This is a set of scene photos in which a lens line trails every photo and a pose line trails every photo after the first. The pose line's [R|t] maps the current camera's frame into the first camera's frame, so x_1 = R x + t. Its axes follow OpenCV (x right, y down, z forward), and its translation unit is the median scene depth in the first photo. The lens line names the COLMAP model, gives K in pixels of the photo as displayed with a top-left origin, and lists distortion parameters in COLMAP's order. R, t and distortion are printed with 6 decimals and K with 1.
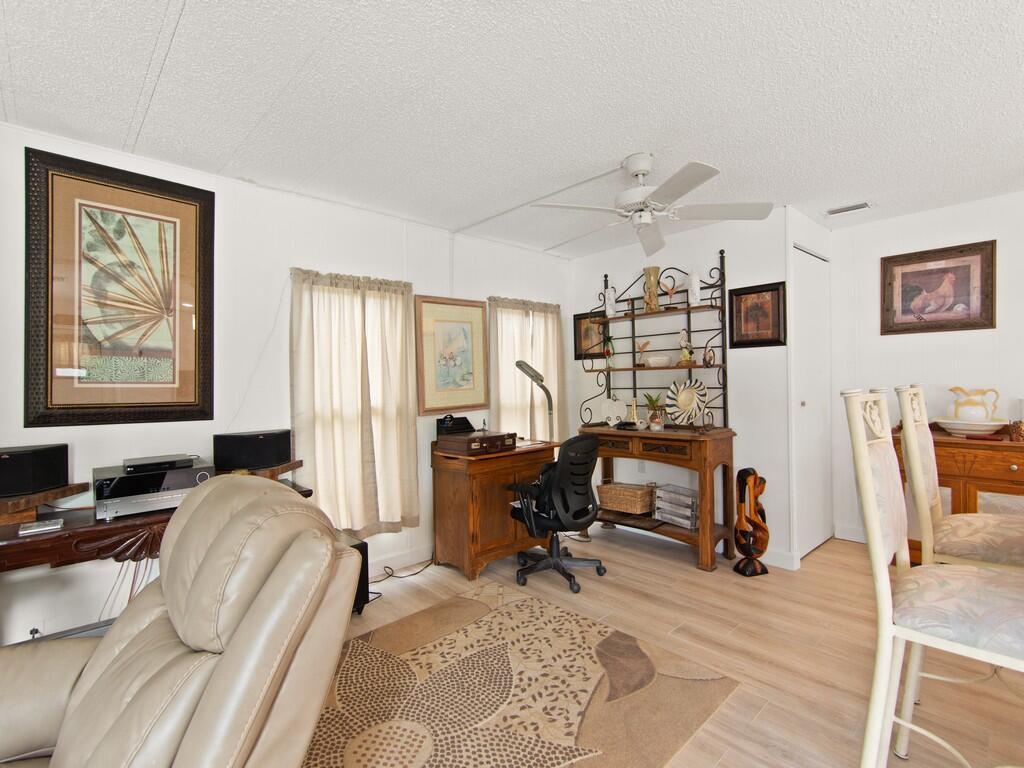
lens RADIAL K [[490.4, 0, 508.0], [0, 490.4, 384.4], [0, 0, 1]] dist [-0.009044, 0.000043]
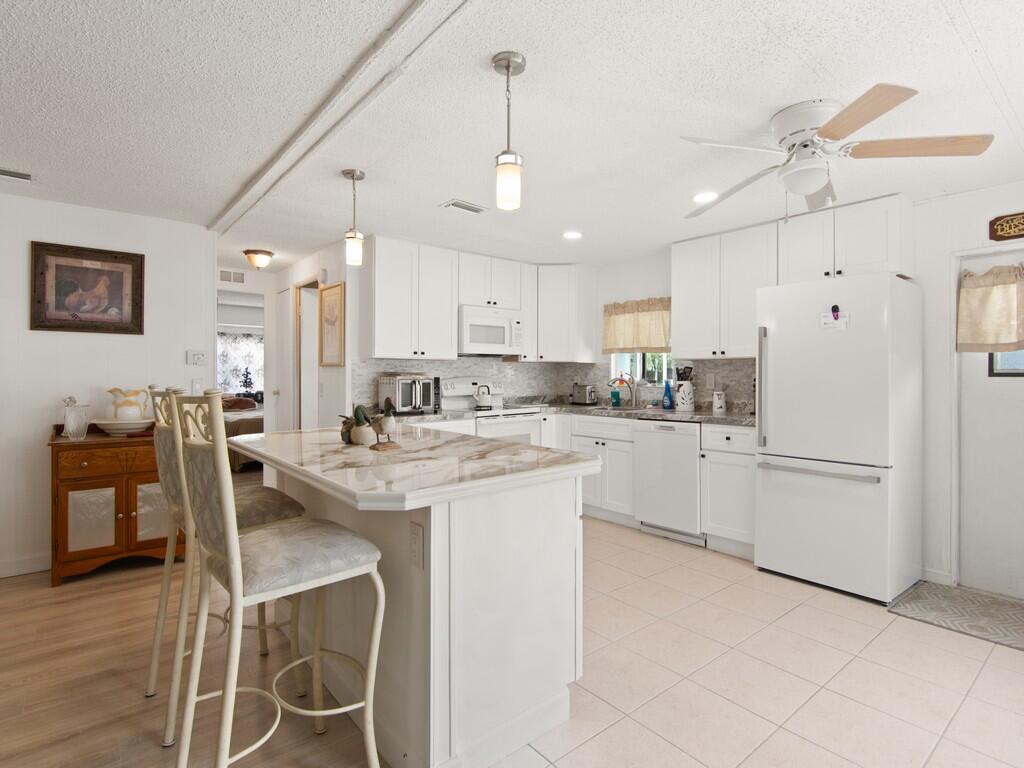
lens RADIAL K [[531.2, 0, 504.5], [0, 531.2, 378.1], [0, 0, 1]] dist [-0.001473, -0.000356]
pose [[0.062494, 0.009753, 0.997998, -0.143583], [0.004988, 0.999937, -0.010084, -0.000598], [-0.998033, 0.005608, 0.062442, 0.107846]]
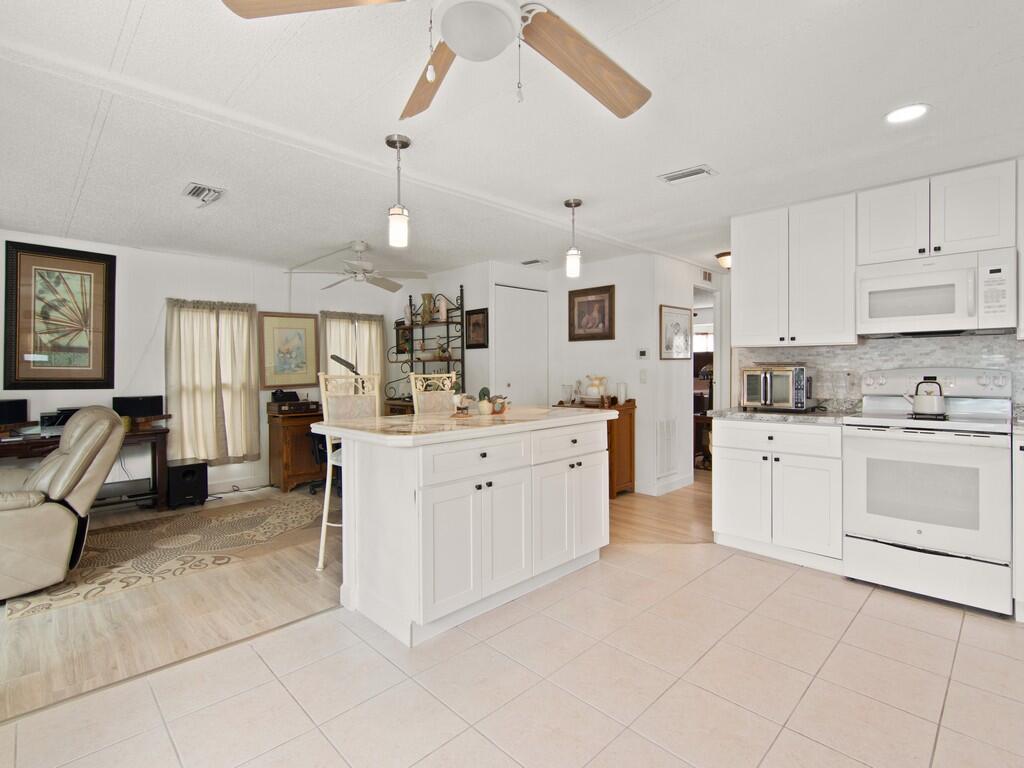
lens RADIAL K [[496.2, 0, 509.0], [0, 496.2, 373.1], [0, 0, 1]] dist [-0.001376, -0.010880]
pose [[0.999462, 0.012131, 0.030458, 0.596754], [-0.012219, 0.999922, 0.002700, -0.003078], [-0.030423, -0.003070, 0.999532, -0.631010]]
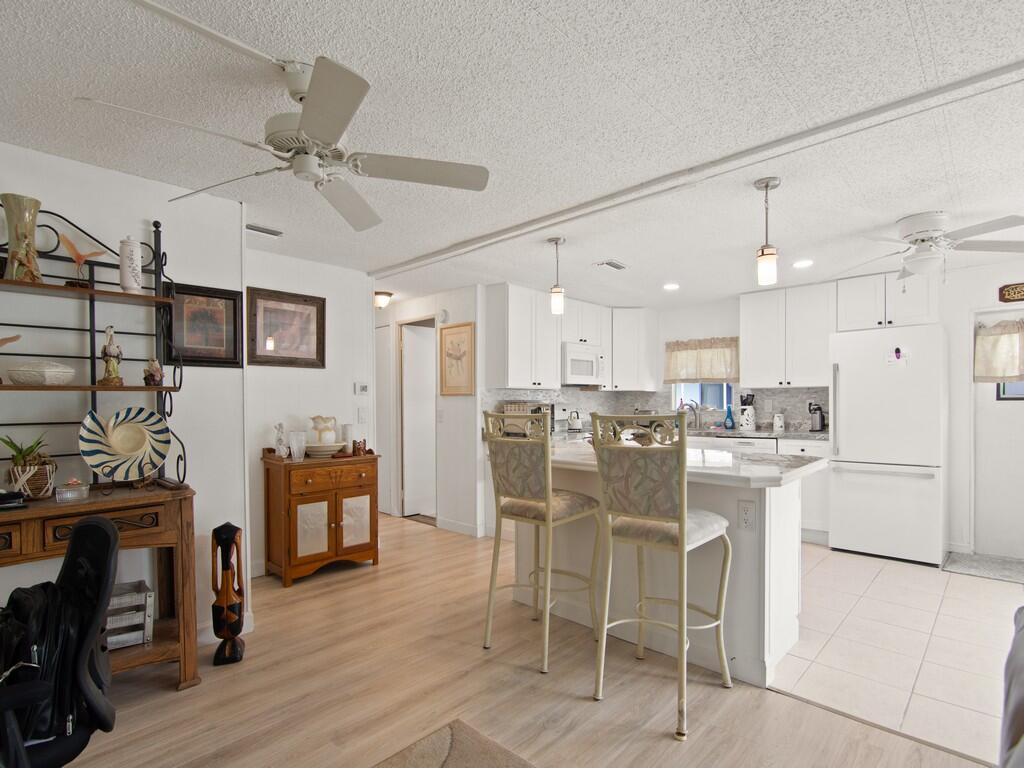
lens RADIAL K [[522.8, 0, 506.2], [0, 522.8, 411.0], [0, 0, 1]] dist [-0.001593, -0.000519]
pose [[-0.061396, 0.000280, 0.998113, -0.363330], [0.014161, 0.999900, 0.000591, -0.000284], [-0.998013, 0.014170, -0.061393, 0.611822]]
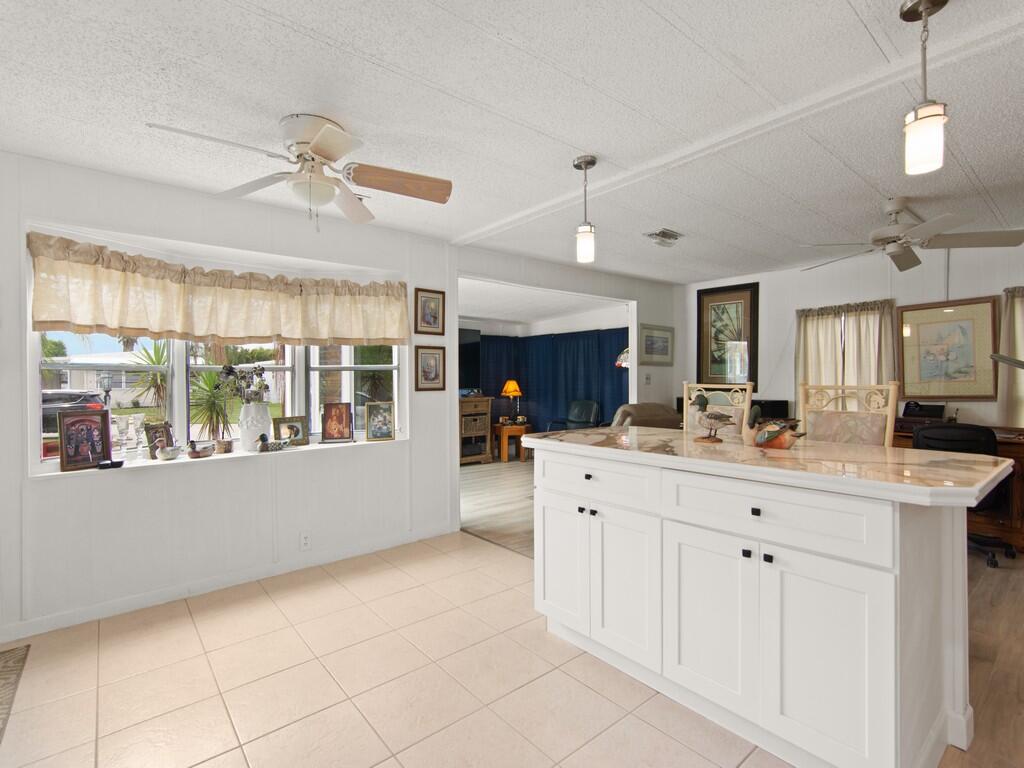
lens RADIAL K [[499.4, 0, 512.0], [0, 499.4, 384.0], [0, 0, 1]] dist [0.002720, 0.000420]
pose [[-0.054609, 0.027938, -0.998117, 1.277386], [0.005782, 0.999601, 0.027663, -0.024179], [0.998491, -0.004261, -0.054749, 0.065062]]
